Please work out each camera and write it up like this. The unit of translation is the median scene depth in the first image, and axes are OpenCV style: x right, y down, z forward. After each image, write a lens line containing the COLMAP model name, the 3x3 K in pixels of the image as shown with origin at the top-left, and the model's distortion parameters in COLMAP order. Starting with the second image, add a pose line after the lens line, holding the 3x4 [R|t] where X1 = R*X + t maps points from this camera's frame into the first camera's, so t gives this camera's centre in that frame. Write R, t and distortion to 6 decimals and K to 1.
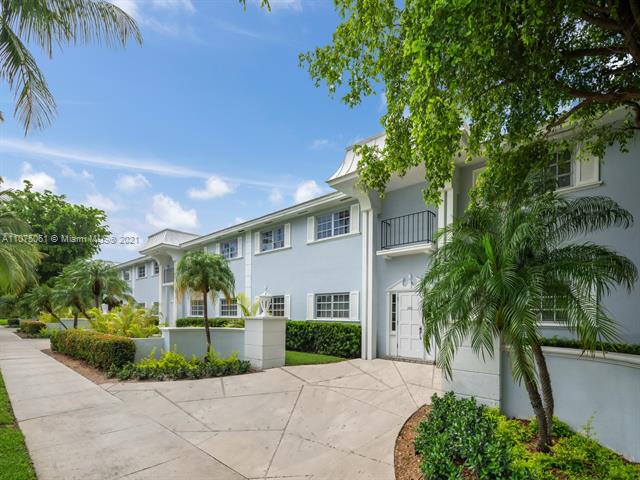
lens RADIAL K [[342.9, 0, 320.0], [0, 342.9, 240.0], [0, 0, 1]] dist [0.002946, 0.000153]
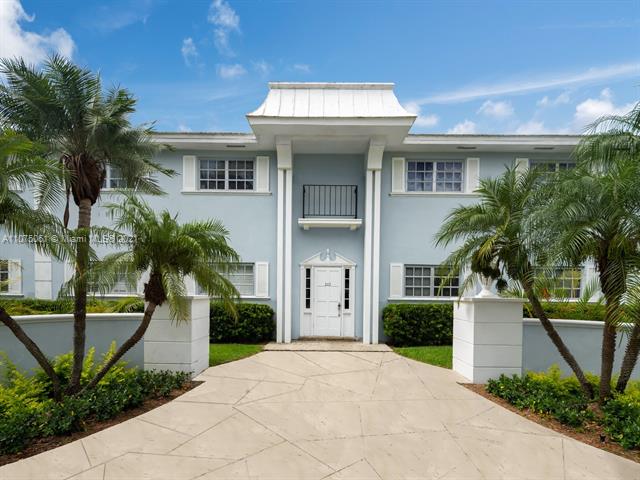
lens RADIAL K [[320.4, 0, 320.0], [0, 320.4, 240.0], [0, 0, 1]] dist [-0.003720, -0.000179]
pose [[0.683717, 0.116466, 0.720394, -0.388814], [-0.161610, 0.986835, -0.006159, 0.086404], [-0.711628, -0.112212, 0.693538, 0.410230]]
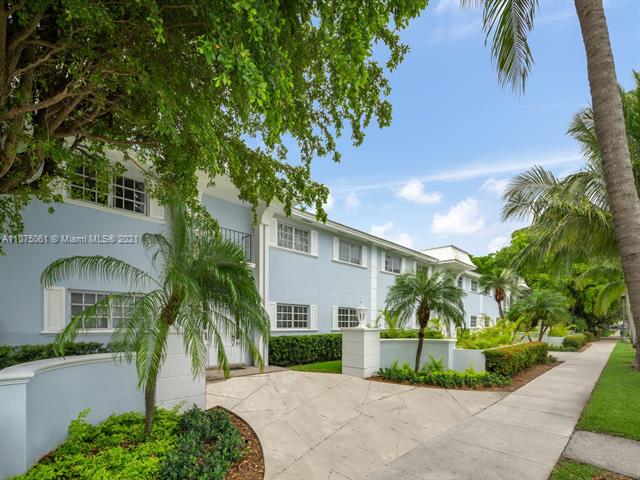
lens RADIAL K [[320.4, 0, 320.0], [0, 320.4, 240.0], [0, 0, 1]] dist [-0.003720, -0.000179]
pose [[-0.117361, 0.244339, 0.962562, -0.572325], [-0.209822, 0.941278, -0.264519, 0.126717], [-0.970670, -0.233011, -0.059202, 0.613158]]
